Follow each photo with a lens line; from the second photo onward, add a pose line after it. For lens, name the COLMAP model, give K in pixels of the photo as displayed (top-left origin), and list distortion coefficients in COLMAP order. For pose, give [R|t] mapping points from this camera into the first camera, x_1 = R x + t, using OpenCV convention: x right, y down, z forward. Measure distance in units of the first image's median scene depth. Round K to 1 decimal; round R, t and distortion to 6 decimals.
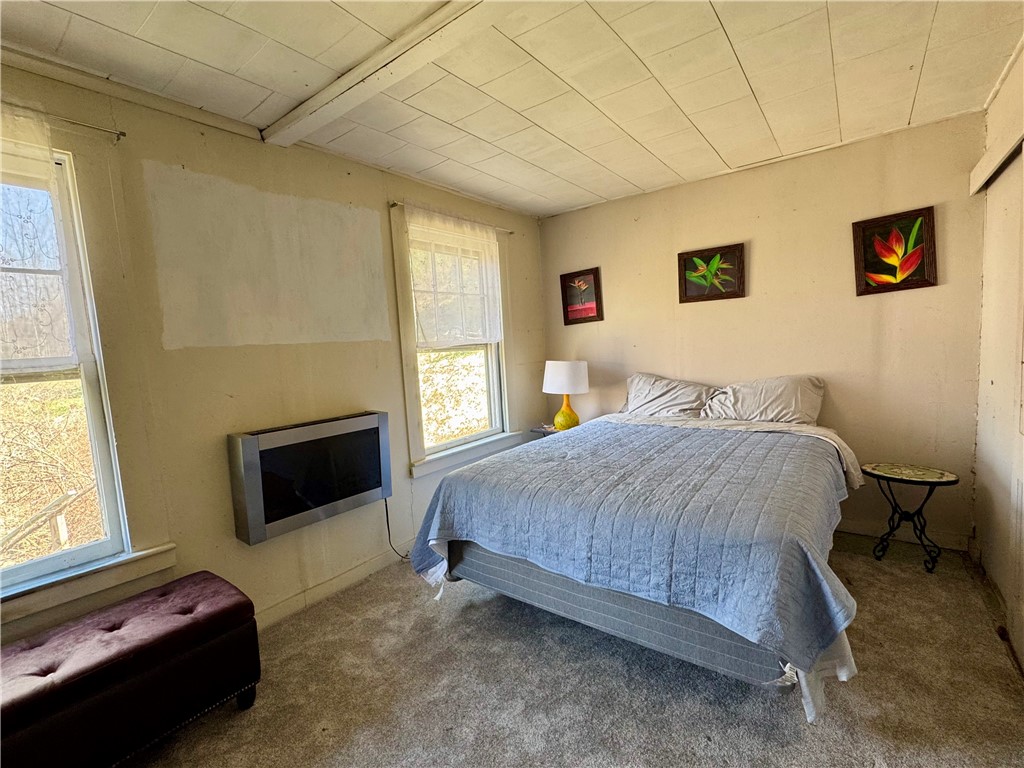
lens RADIAL K [[459.1, 0, 511.4], [0, 459.1, 385.7], [0, 0, 1]] dist [-0.001246, -0.000200]
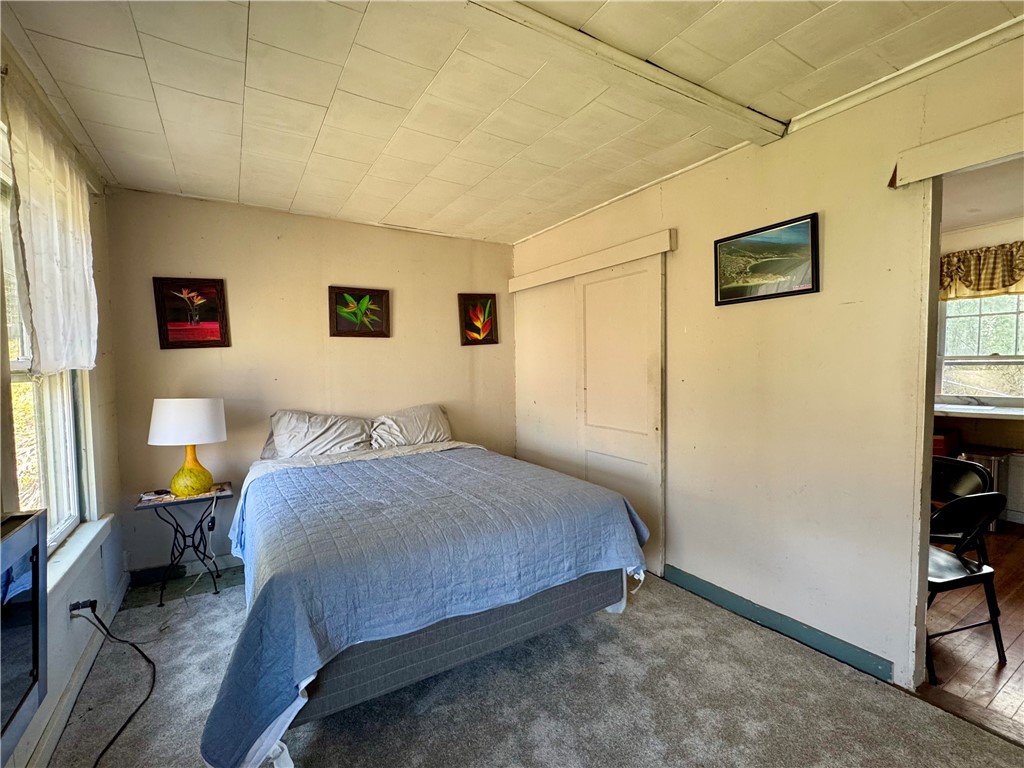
lens RADIAL K [[459.1, 0, 514.4], [0, 459.1, 384.8], [0, 0, 1]] dist [-0.001246, -0.000200]
pose [[0.360555, 0.006843, 0.932713, -0.433984], [0.078648, 0.996189, -0.037712, -0.009893], [-0.929416, 0.086953, 0.358643, 0.315823]]
